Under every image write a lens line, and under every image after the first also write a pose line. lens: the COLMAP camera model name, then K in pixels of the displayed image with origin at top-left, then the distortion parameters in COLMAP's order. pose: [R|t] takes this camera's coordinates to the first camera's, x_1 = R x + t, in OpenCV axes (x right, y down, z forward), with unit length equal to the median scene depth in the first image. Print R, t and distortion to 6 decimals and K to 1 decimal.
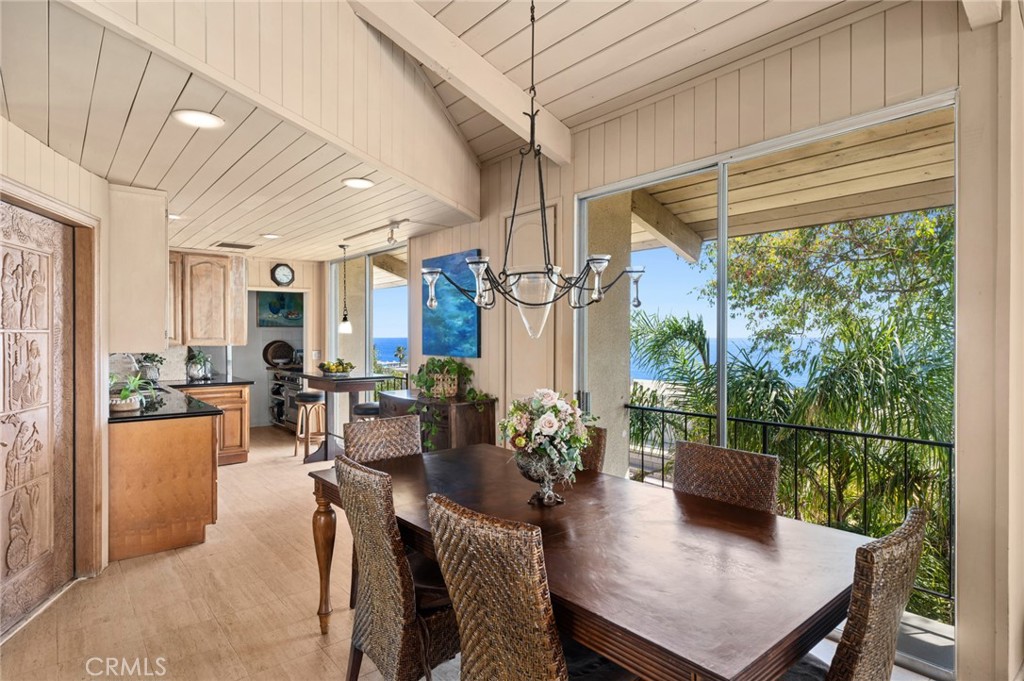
lens RADIAL K [[551.4, 0, 512.6], [0, 551.4, 340.8], [0, 0, 1]] dist [0.005022, -0.000159]
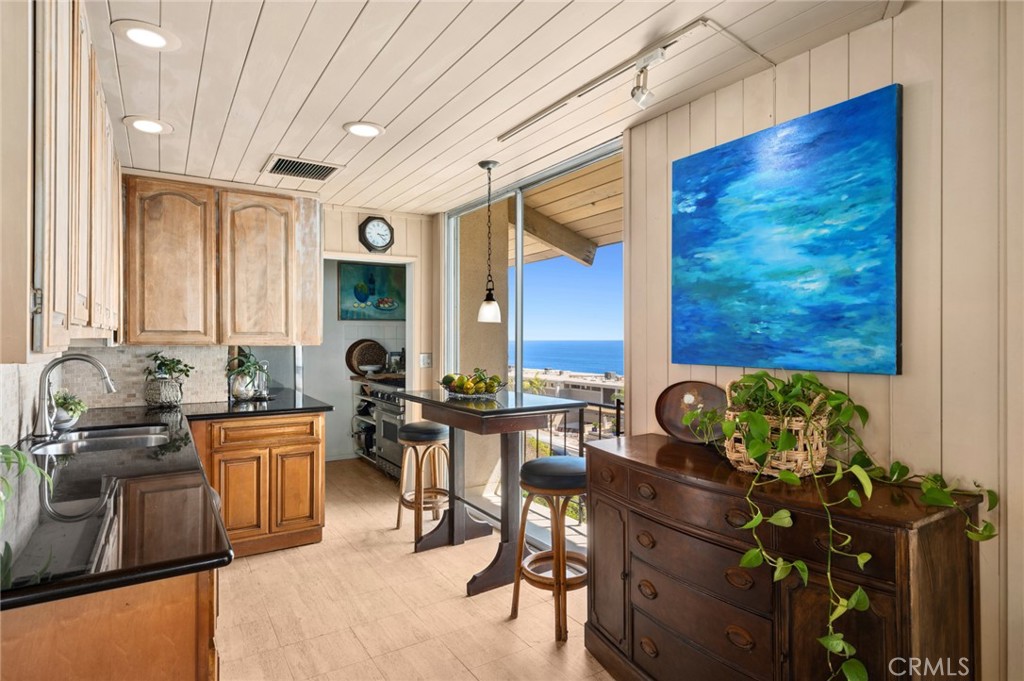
lens RADIAL K [[551.4, 0, 511.9], [0, 551.4, 338.8], [0, 0, 1]] dist [0.005022, -0.000159]
pose [[0.991681, -0.001580, -0.128709, -0.199748], [0.000532, 0.999966, -0.008175, 0.006600], [0.128717, 0.008038, 0.991649, 0.433042]]
